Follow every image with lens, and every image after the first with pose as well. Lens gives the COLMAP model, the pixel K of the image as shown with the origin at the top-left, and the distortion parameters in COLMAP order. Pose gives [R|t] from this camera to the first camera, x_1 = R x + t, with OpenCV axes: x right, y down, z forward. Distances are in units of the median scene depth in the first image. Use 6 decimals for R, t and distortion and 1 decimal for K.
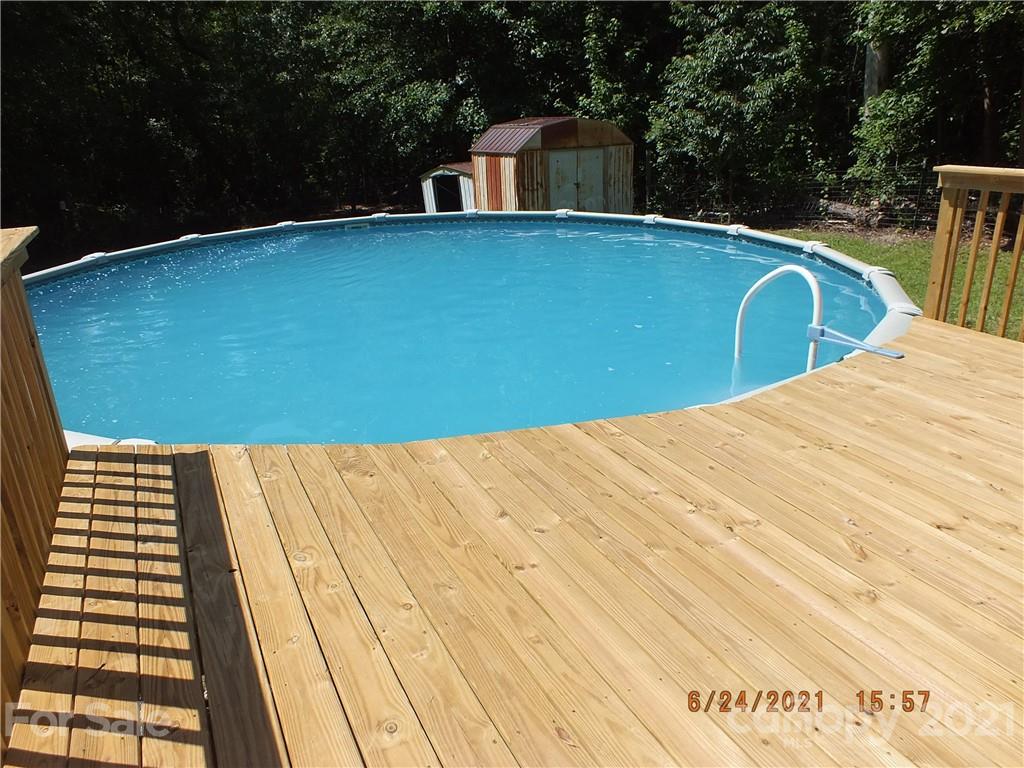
lens RADIAL K [[735.9, 0, 506.5], [0, 735.9, 386.5], [0, 0, 1]] dist [-0.074110, 0.037628]
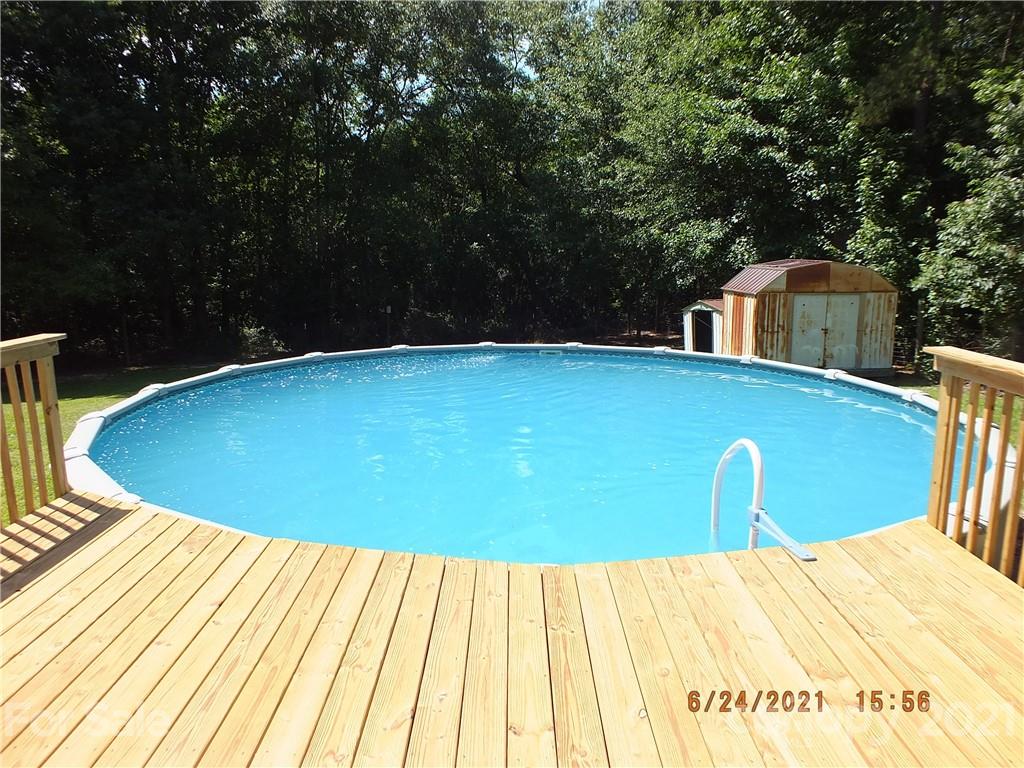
lens RADIAL K [[735.9, 0, 502.3], [0, 735.9, 382.4], [0, 0, 1]] dist [-0.074110, 0.037628]
pose [[0.896327, 0.108442, -0.429928, 0.127695], [-0.179593, 0.975324, -0.128412, -0.015785], [0.405394, 0.192311, 0.893685, 0.010745]]
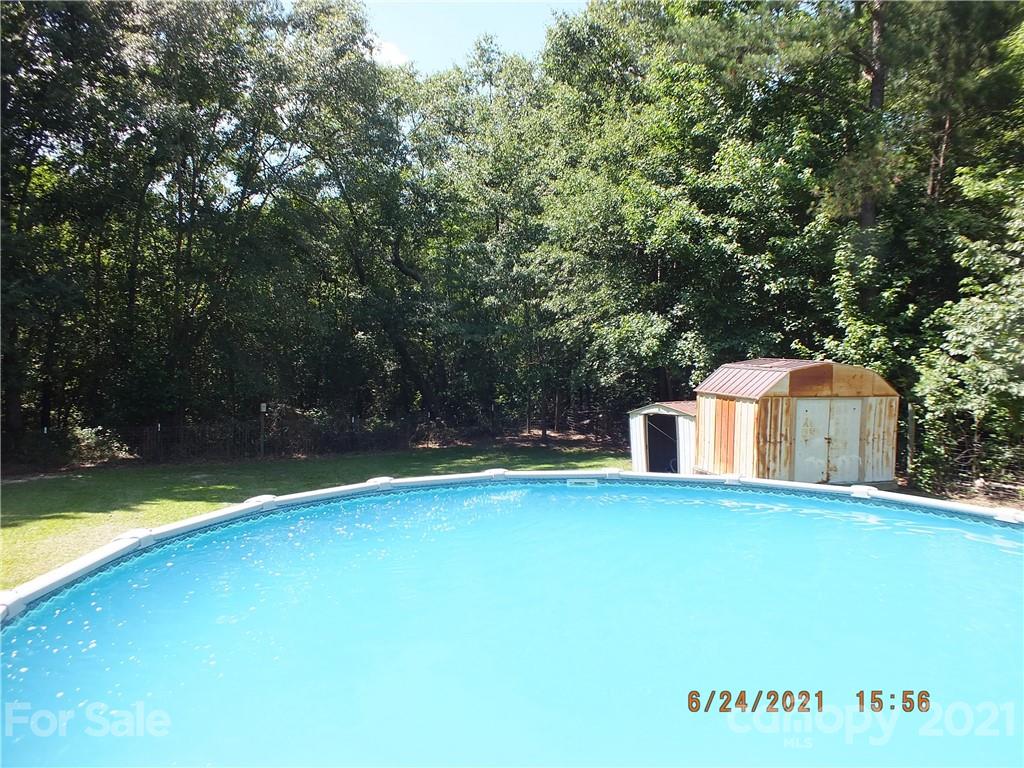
lens RADIAL K [[735.9, 0, 512.6], [0, 735.9, 391.4], [0, 0, 1]] dist [-0.074110, 0.037628]
pose [[0.972625, 0.067283, -0.222427, -0.069274], [-0.128082, 0.953868, -0.271535, -0.056338], [0.193896, 0.292591, 0.936373, 0.138256]]
